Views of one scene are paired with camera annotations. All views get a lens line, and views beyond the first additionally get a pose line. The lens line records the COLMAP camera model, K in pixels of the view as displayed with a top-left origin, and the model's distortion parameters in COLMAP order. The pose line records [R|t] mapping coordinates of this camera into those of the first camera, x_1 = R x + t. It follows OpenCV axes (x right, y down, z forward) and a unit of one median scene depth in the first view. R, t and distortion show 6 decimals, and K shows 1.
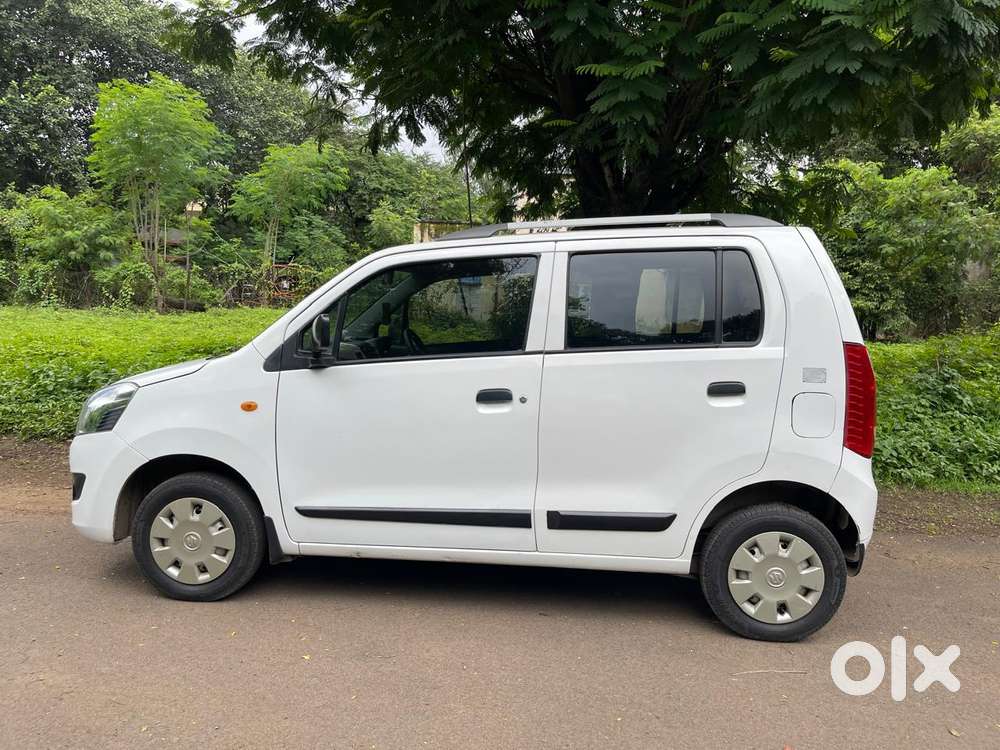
lens RADIAL K [[792.9, 0, 500.0], [0, 792.9, 375.0], [0, 0, 1]] dist [0.042228, -0.107877]
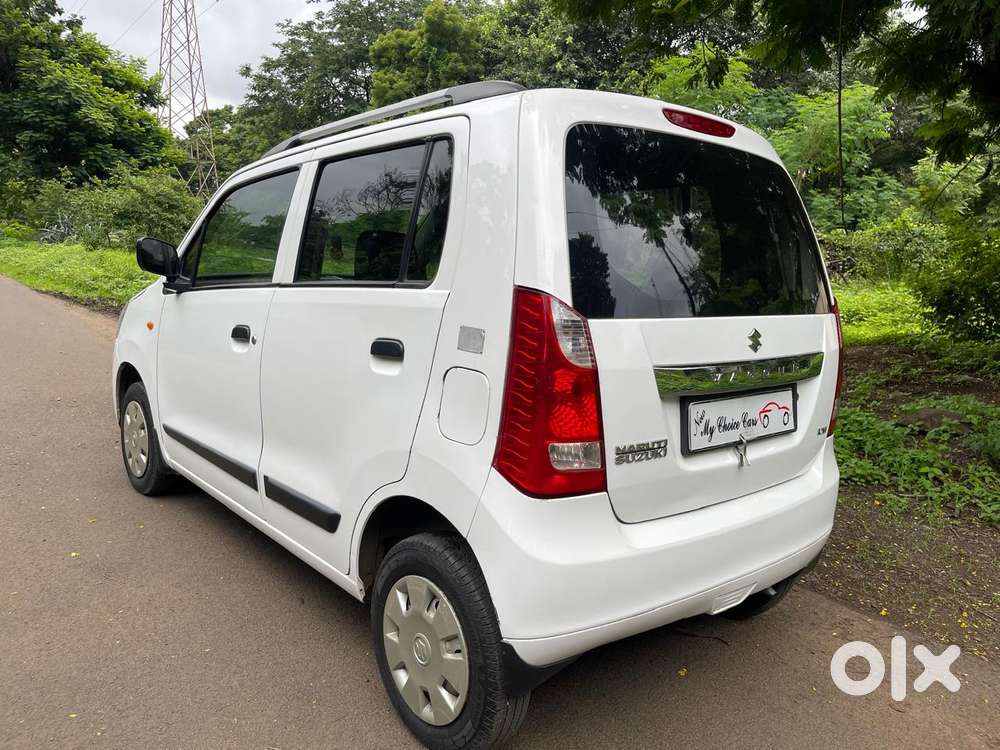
lens RADIAL K [[792.9, 0, 500.0], [0, 792.9, 375.0], [0, 0, 1]] dist [0.042228, -0.107877]
pose [[0.713832, 0.121835, -0.689638, 0.801728], [-0.098700, 0.992424, 0.073163, -0.018684], [0.693327, 0.015841, 0.720449, 0.571044]]
